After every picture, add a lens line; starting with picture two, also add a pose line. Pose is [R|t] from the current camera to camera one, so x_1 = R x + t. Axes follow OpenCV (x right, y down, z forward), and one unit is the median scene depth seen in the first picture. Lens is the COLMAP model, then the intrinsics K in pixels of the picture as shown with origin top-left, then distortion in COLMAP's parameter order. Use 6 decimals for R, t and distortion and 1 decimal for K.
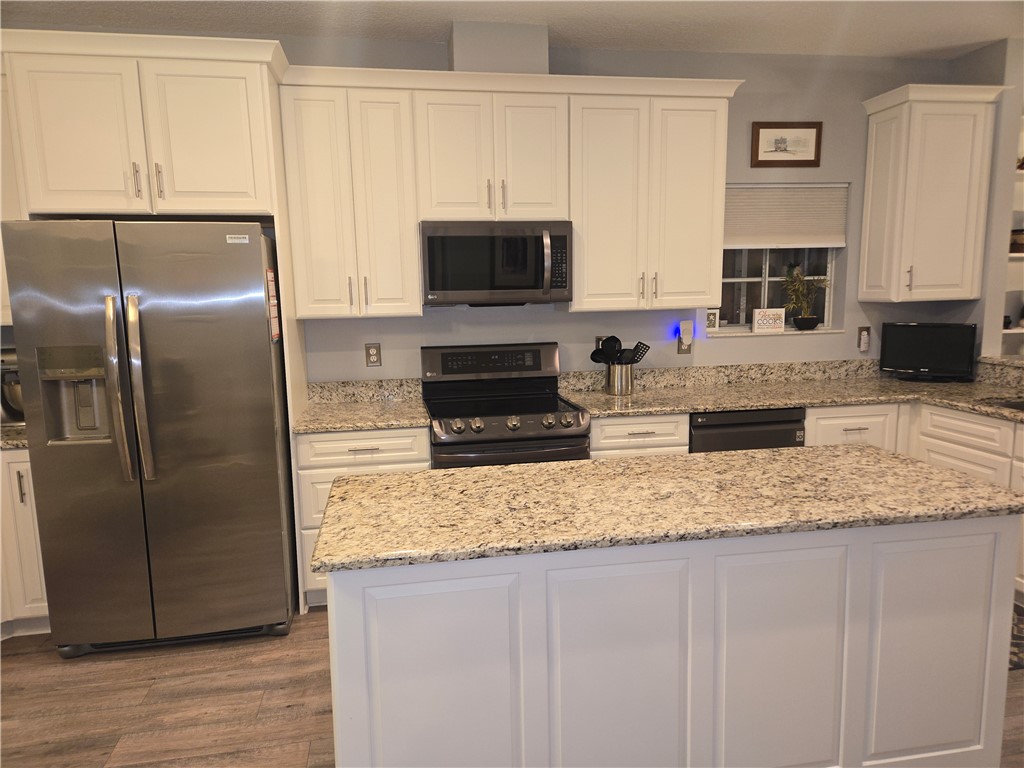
lens RADIAL K [[683.0, 0, 498.8], [0, 683.0, 392.8], [0, 0, 1]] dist [0.081091, -0.063515]
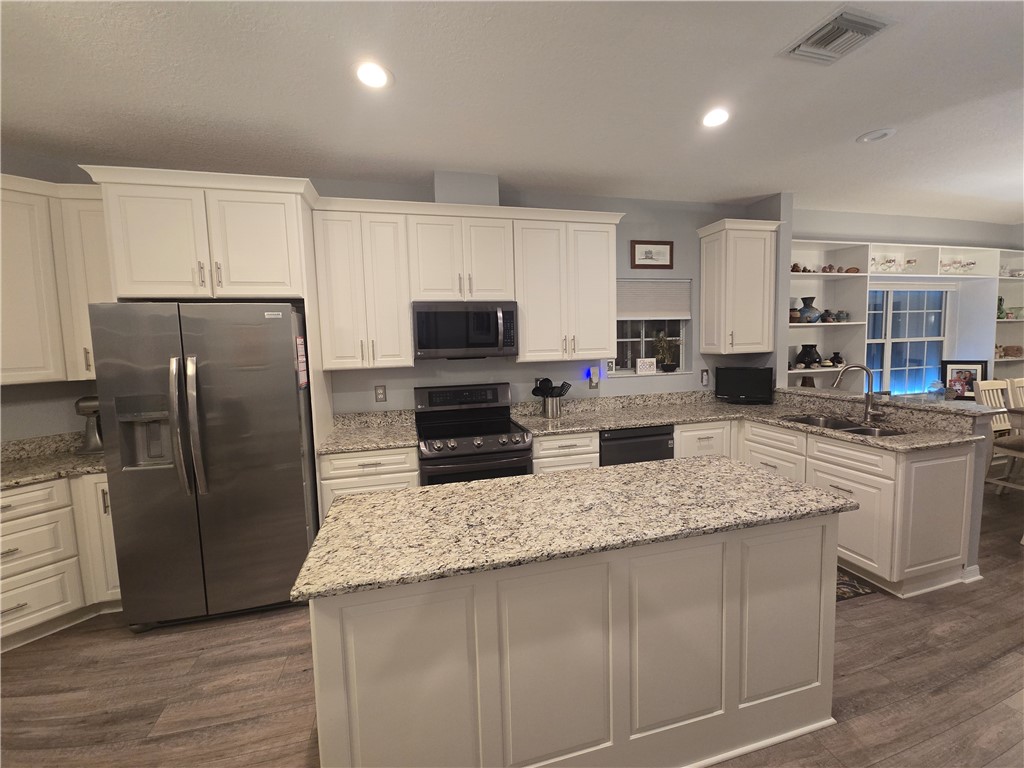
lens RADIAL K [[407.9, 0, 510.7], [0, 407.9, 374.1], [0, 0, 1]] dist [0.022998, -0.019854]
pose [[0.997058, -0.013117, 0.075524, 0.027040], [0.018455, 0.997346, -0.070431, -0.035518], [-0.074400, 0.071618, 0.994653, 0.149511]]
